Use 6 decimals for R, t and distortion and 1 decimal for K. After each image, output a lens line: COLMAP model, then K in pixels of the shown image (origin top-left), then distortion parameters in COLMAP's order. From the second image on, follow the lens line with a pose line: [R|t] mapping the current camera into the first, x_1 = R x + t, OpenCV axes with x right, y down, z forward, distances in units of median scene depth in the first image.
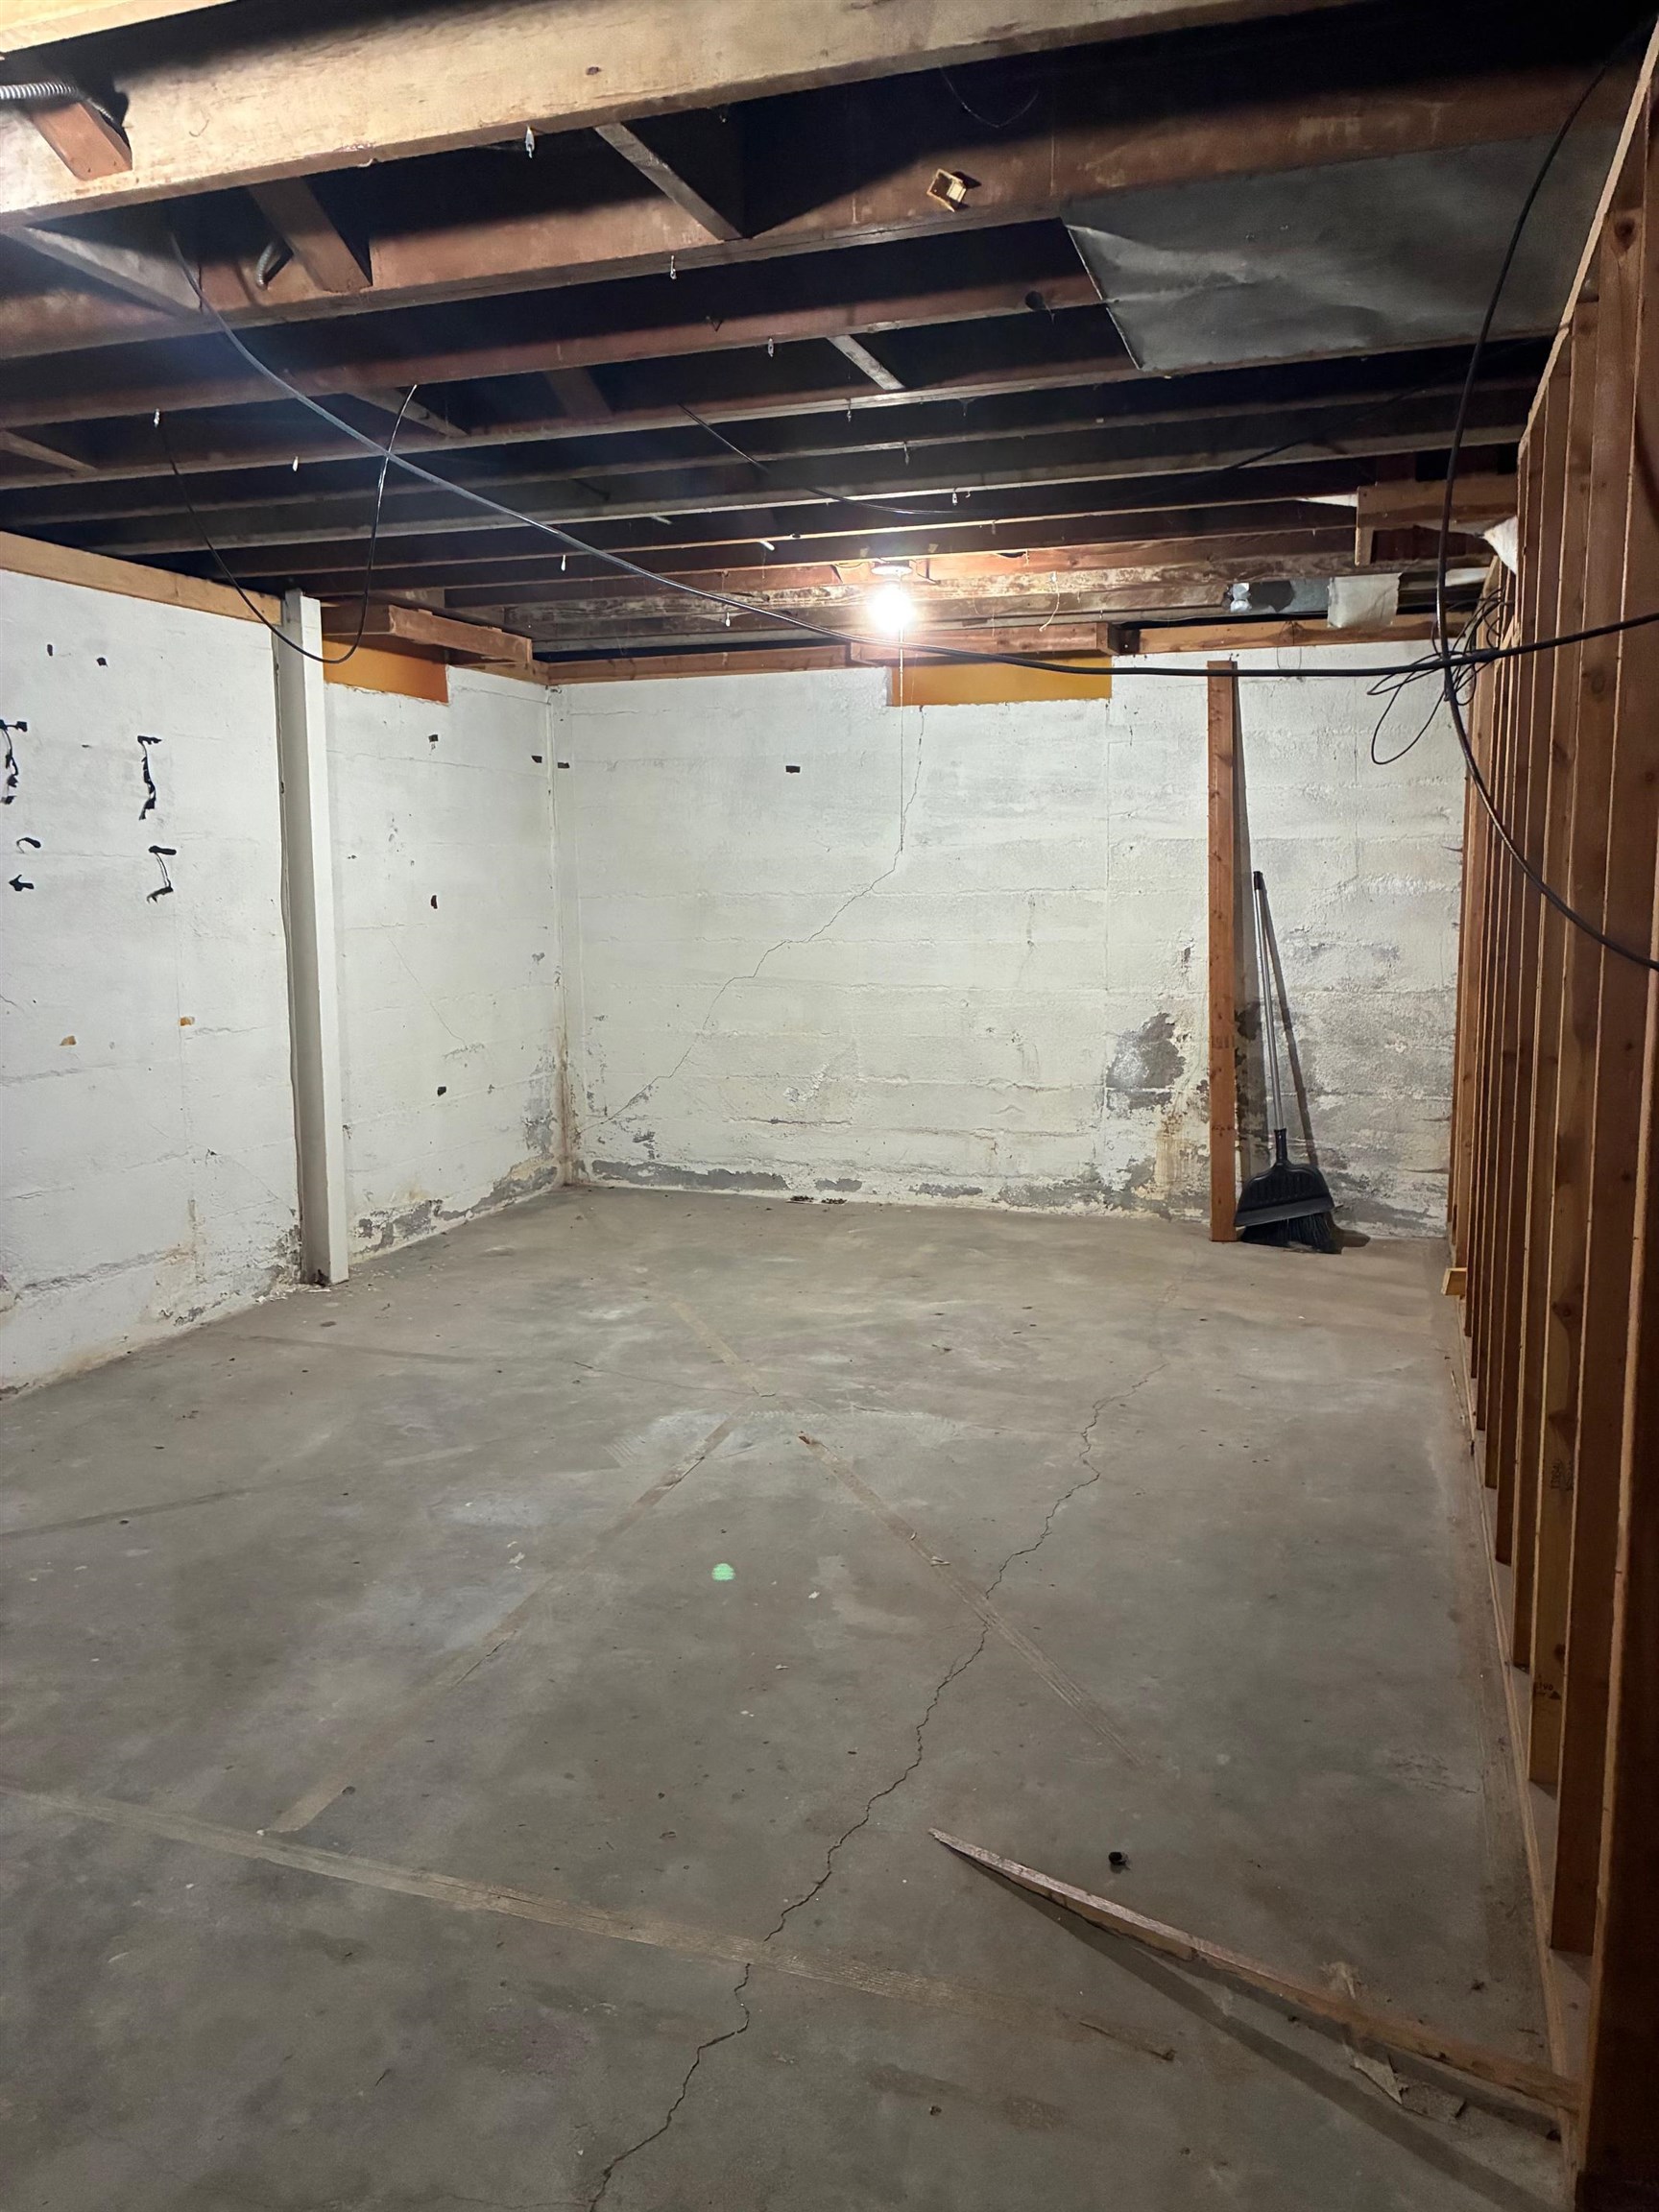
lens RADIAL K [[1668.5, 0, 825.6], [0, 1668.5, 1103.5], [0, 0, 1]] dist [0.055391, -0.085639]
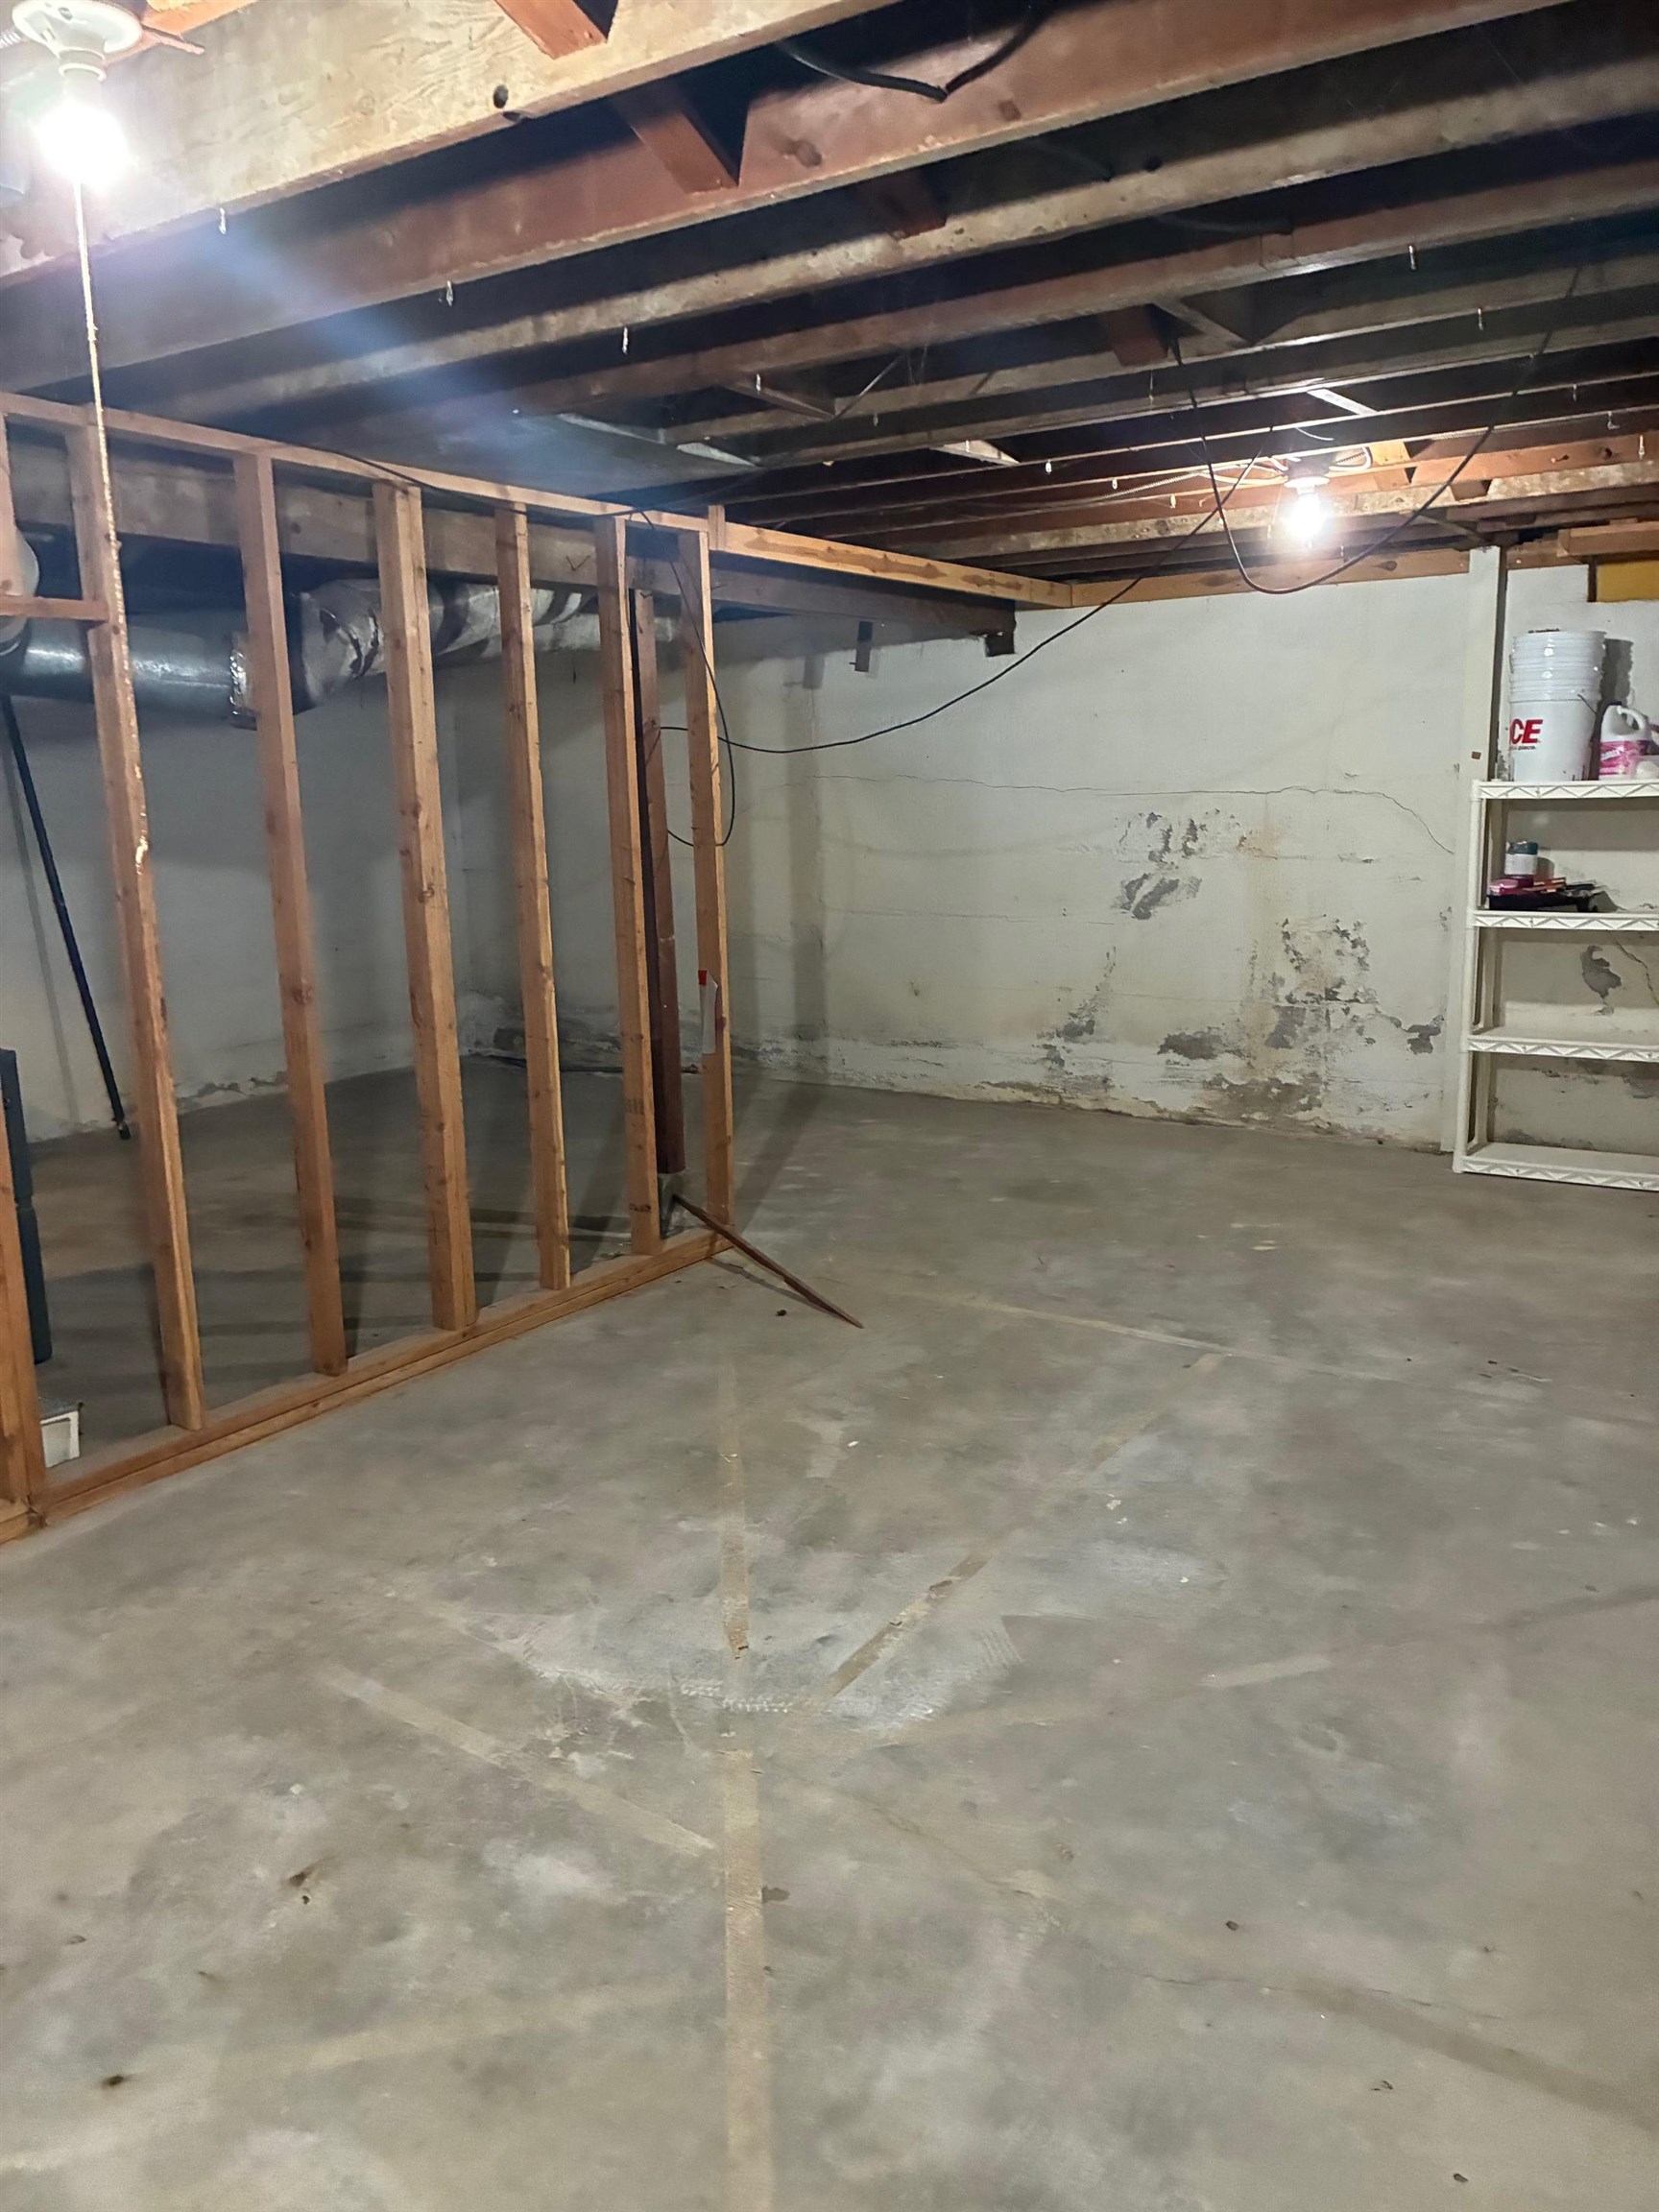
lens RADIAL K [[1668.5, 0, 825.6], [0, 1668.5, 1103.5], [0, 0, 1]] dist [0.055391, -0.085639]
pose [[-0.963536, -0.020989, 0.266756, -0.234556], [0.068990, 0.943727, 0.323449, -0.248365], [-0.258534, 0.330058, -0.907867, 1.572313]]
